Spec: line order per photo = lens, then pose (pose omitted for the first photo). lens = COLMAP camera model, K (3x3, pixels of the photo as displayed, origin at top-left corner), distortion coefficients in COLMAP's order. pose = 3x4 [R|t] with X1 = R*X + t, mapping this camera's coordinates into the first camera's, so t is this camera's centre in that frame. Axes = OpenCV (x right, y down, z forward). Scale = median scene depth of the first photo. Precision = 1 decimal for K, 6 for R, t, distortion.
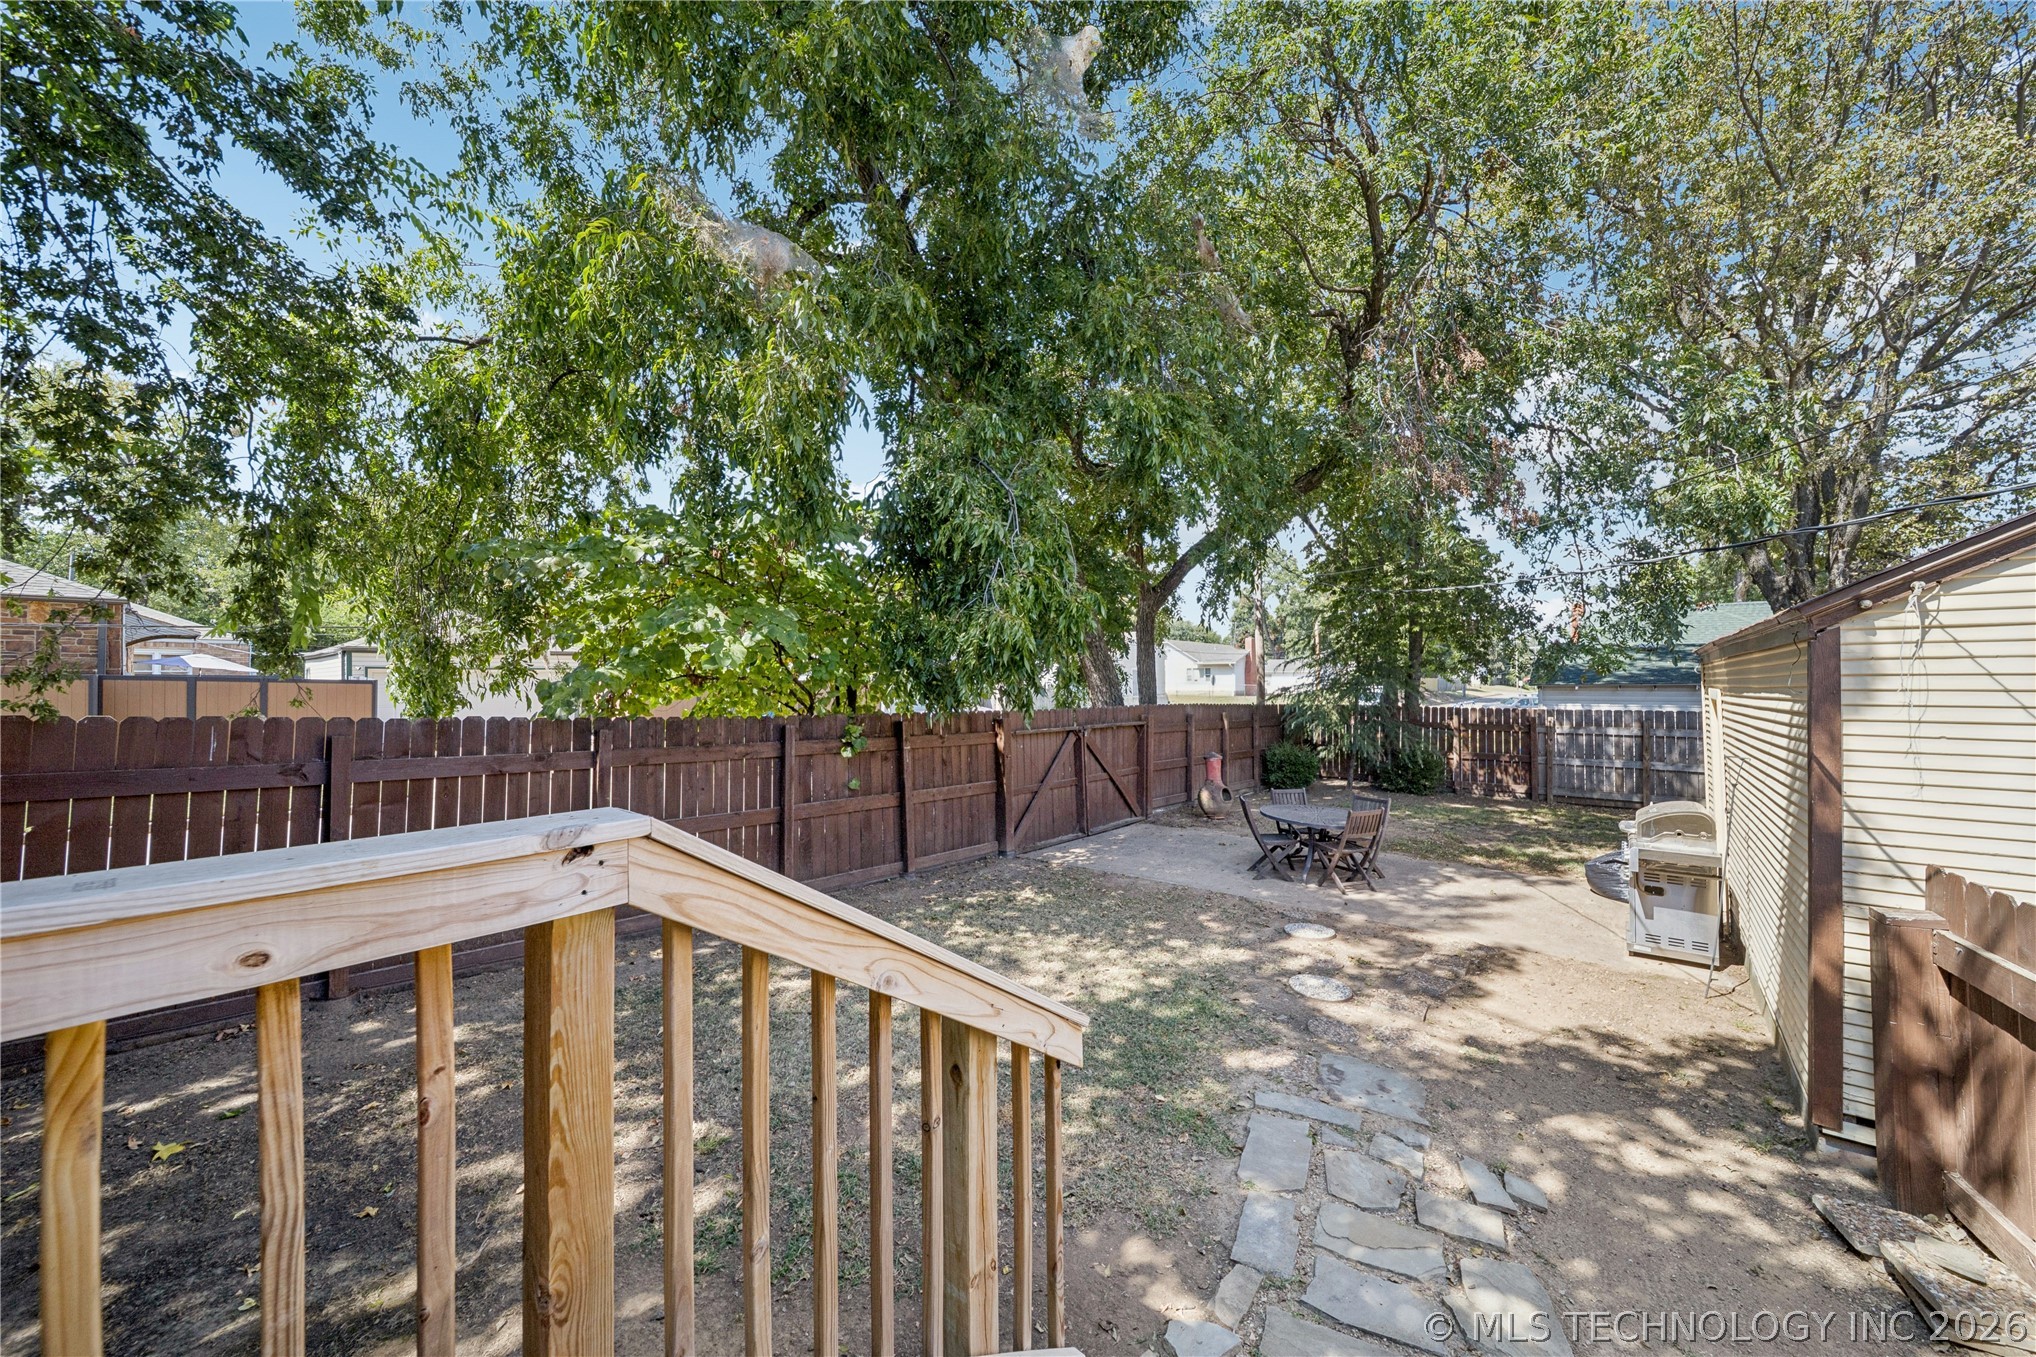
lens RADIAL K [[760.2, 0, 1052.6], [0, 760.2, 676.3], [0, 0, 1]] dist [-0.002559, -0.000457]
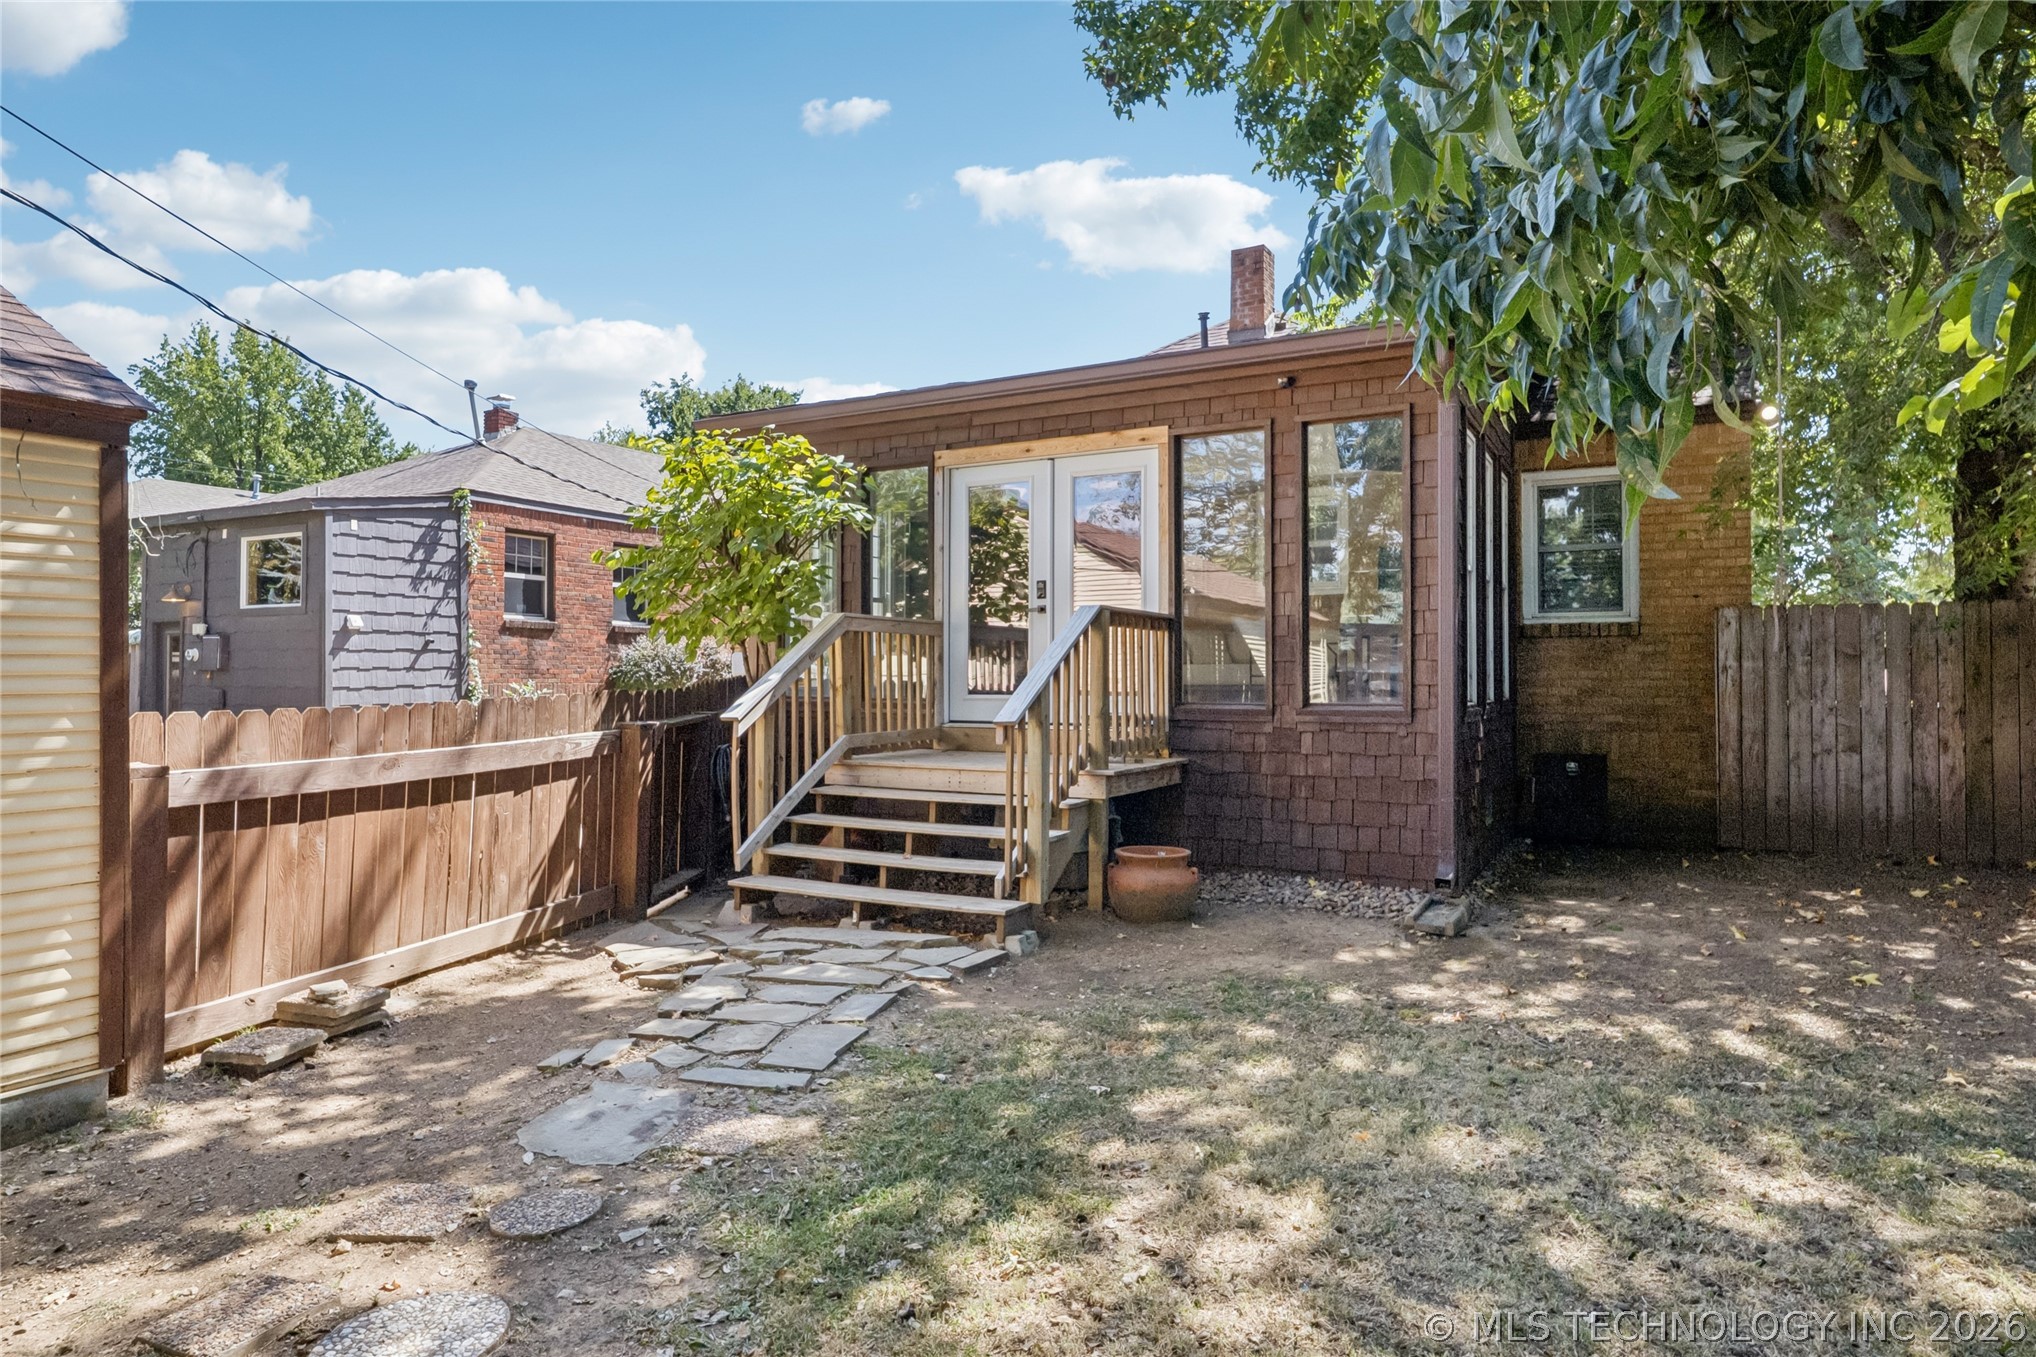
lens RADIAL K [[1127.0, 0, 1018.0], [0, 1127.0, 678.5], [0, 0, 1]] dist [0.001286, 0.000109]
pose [[-0.989564, -0.000041, -0.144097, 0.107905], [-0.000487, 0.999995, 0.003057, 0.083373], [0.144096, 0.003096, -0.989559, 1.030608]]
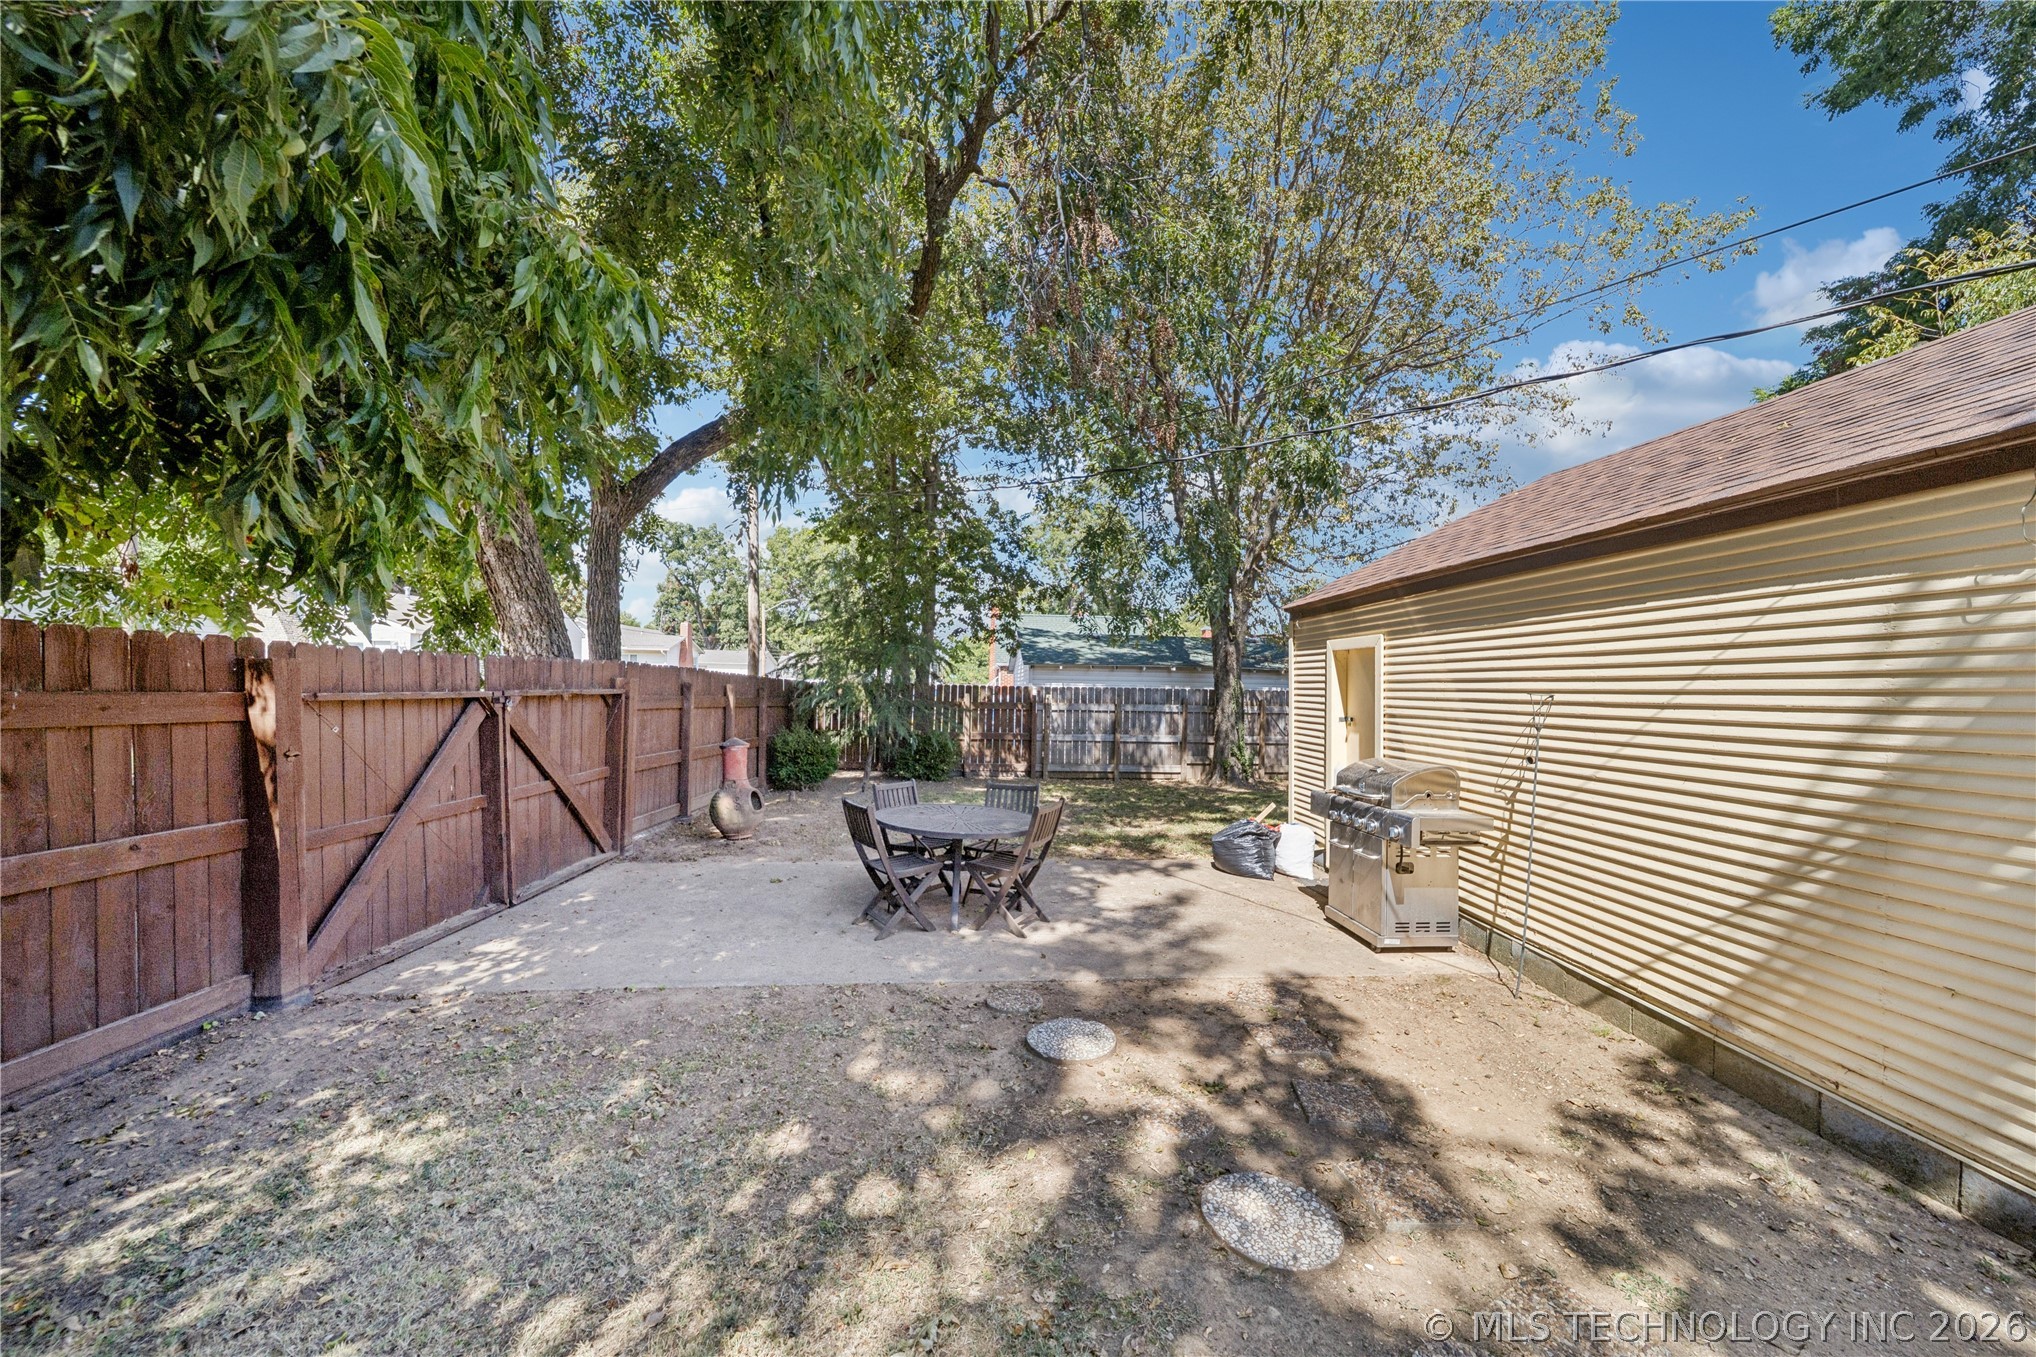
lens RADIAL K [[760.2, 0, 1052.6], [0, 760.2, 676.3], [0, 0, 1]] dist [-0.002559, -0.000457]
pose [[0.751799, 0.013769, 0.659248, -0.024261], [-0.016918, 0.999856, -0.001589, 0.067966], [-0.659175, -0.009958, 0.751924, 0.511171]]
